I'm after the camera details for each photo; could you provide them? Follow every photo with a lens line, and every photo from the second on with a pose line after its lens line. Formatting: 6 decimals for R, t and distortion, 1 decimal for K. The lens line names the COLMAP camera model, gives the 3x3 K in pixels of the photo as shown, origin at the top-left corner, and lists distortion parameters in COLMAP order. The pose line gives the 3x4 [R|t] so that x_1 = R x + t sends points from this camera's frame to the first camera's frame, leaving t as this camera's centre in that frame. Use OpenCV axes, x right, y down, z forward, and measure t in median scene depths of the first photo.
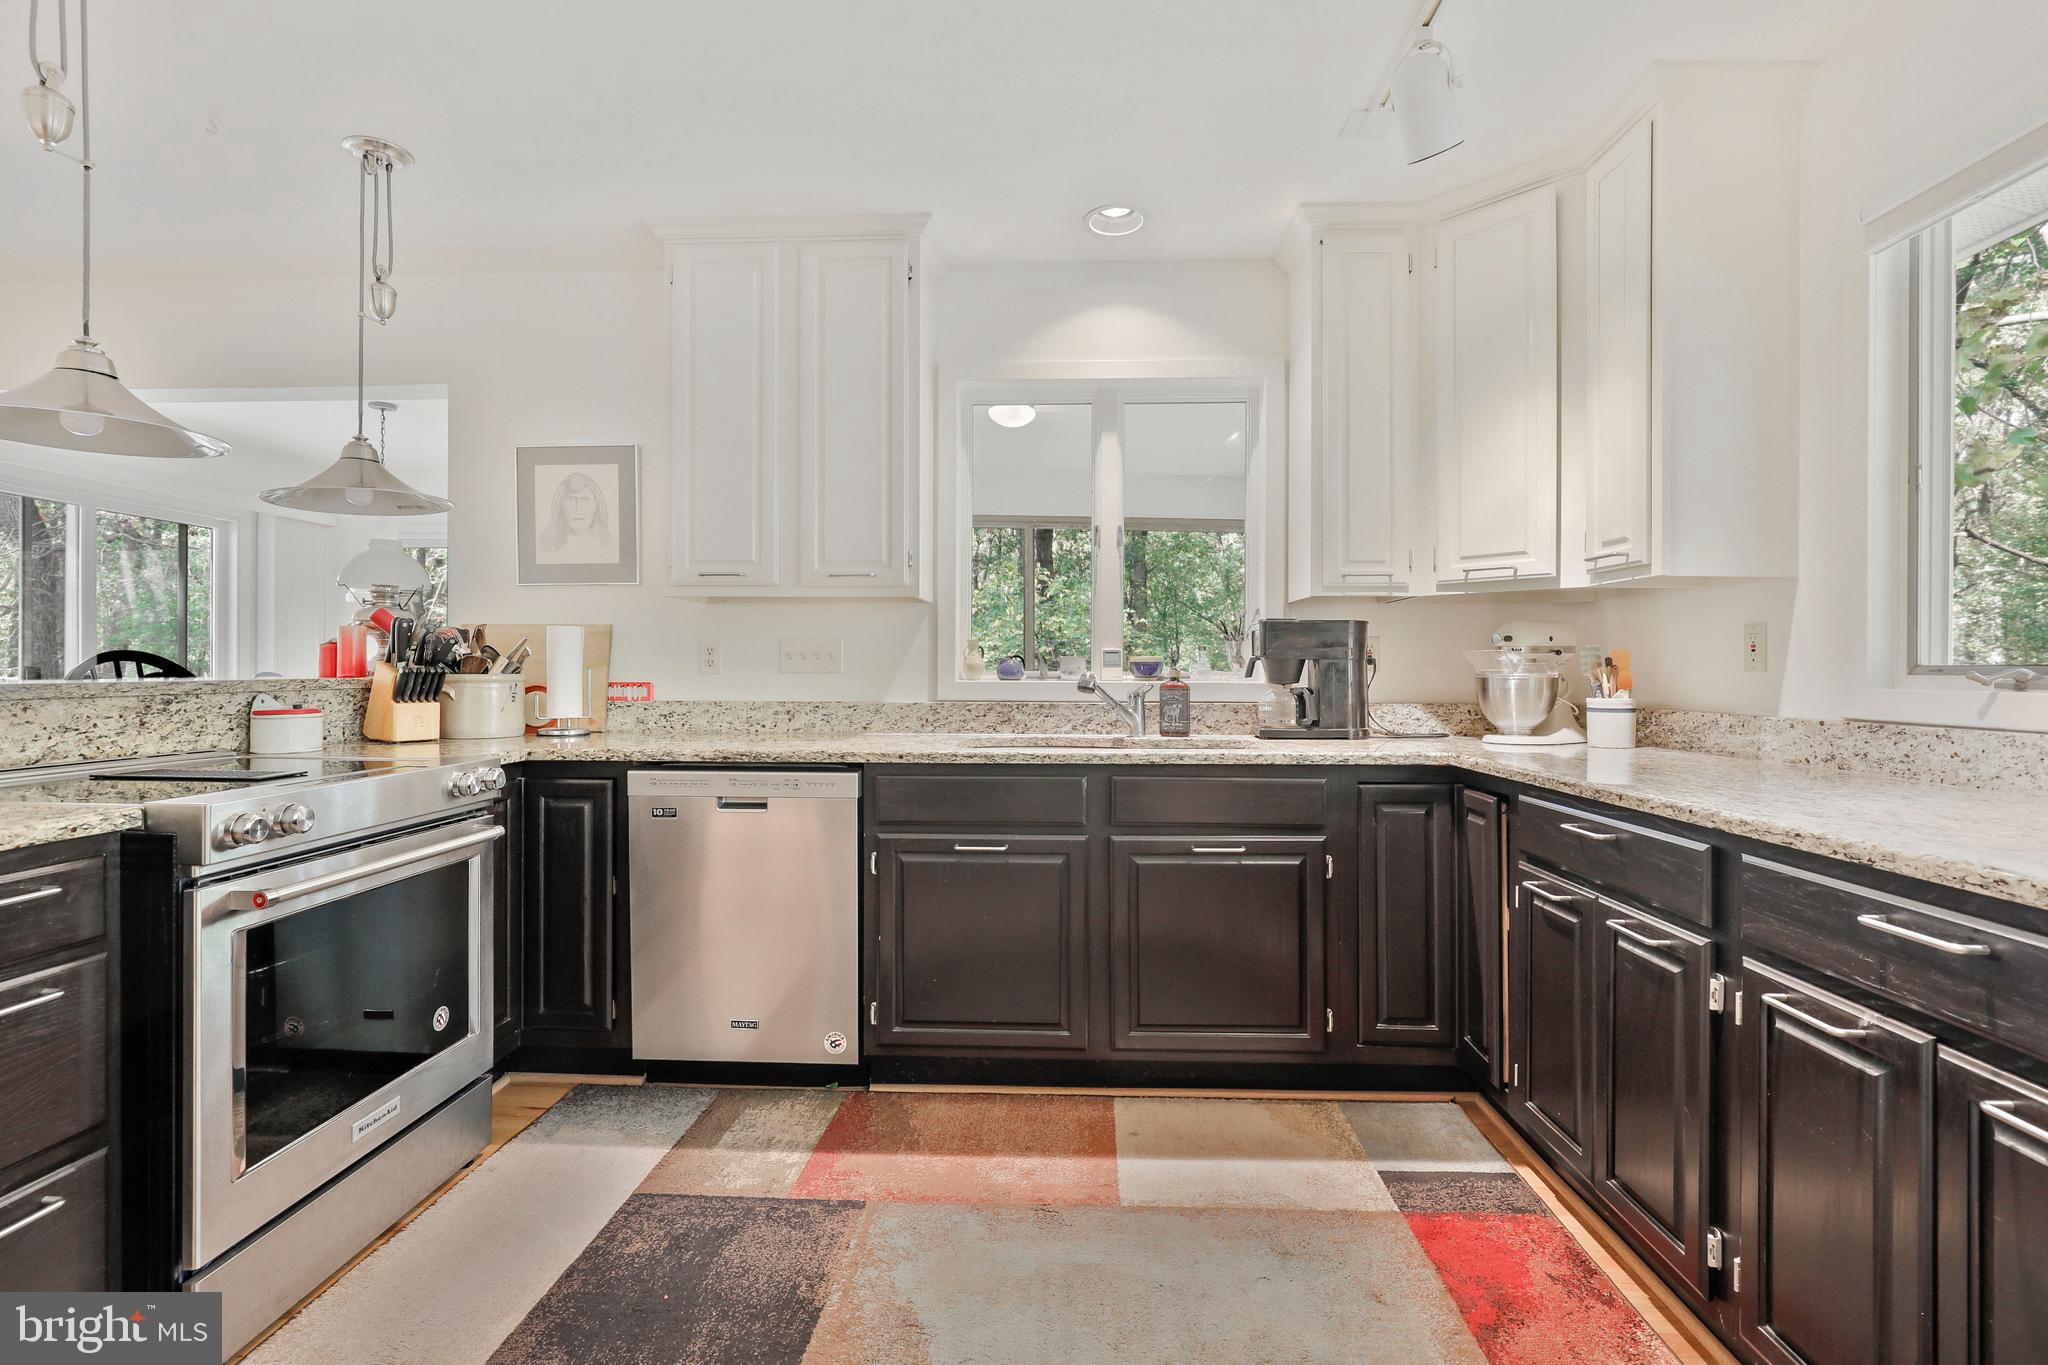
lens RADIAL K [[955.7, 0, 1023.0], [0, 955.7, 662.8], [0, 0, 1]] dist [-0.015739, 0.005009]
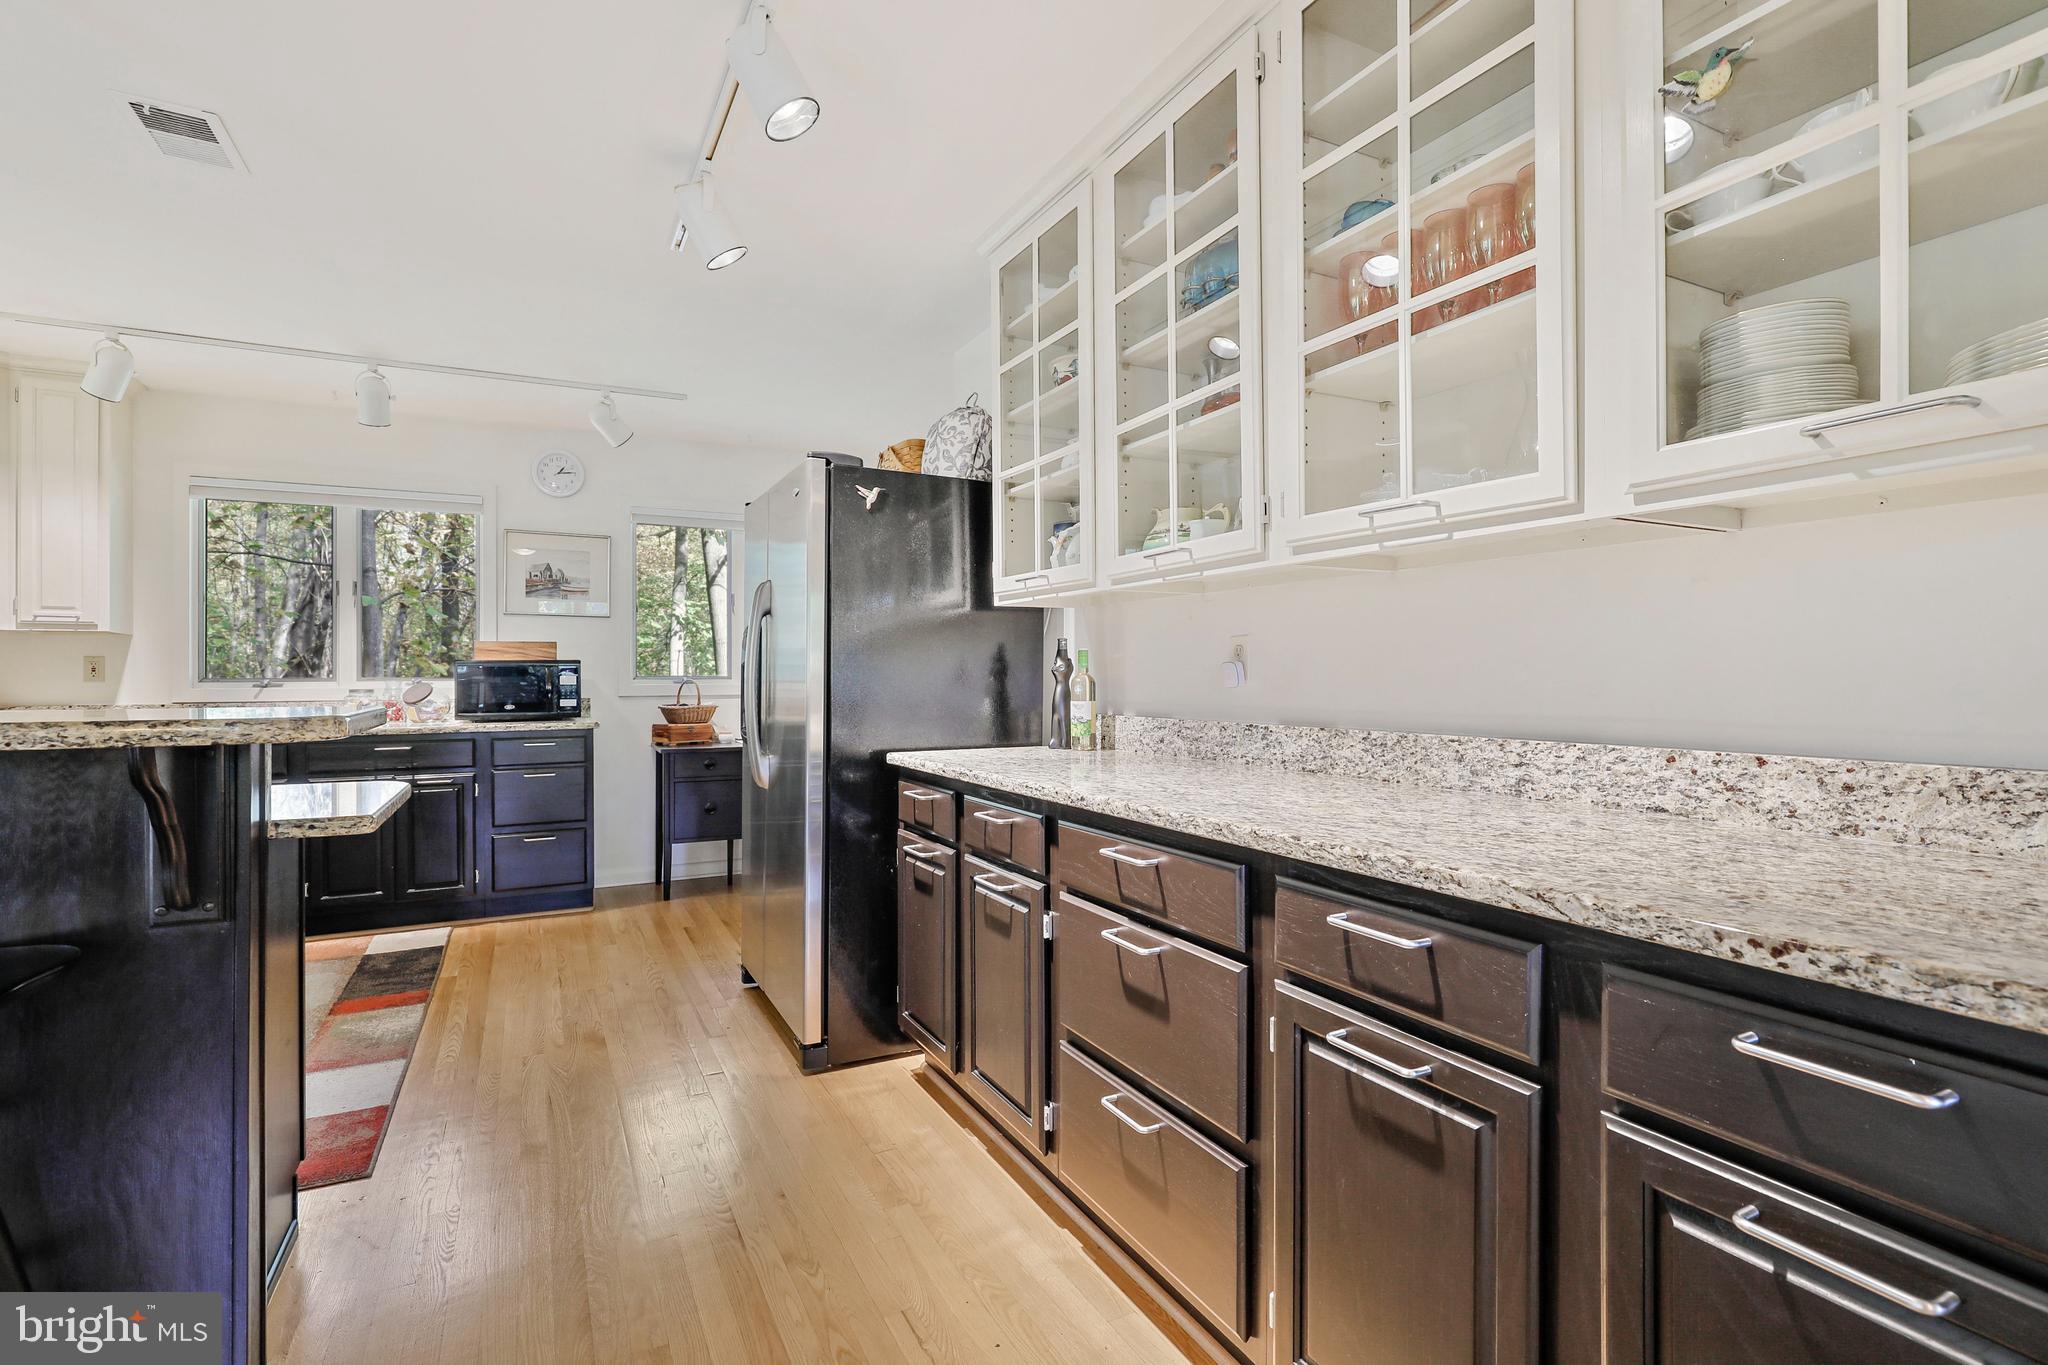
lens RADIAL K [[955.7, 0, 1031.0], [0, 955.7, 674.9], [0, 0, 1]] dist [-0.015739, 0.005009]
pose [[-0.507982, 0.000320, 0.861368, -1.681279], [-0.000354, 1.000000, -0.000581, -0.005062], [-0.861368, -0.000600, -0.507981, 0.332982]]
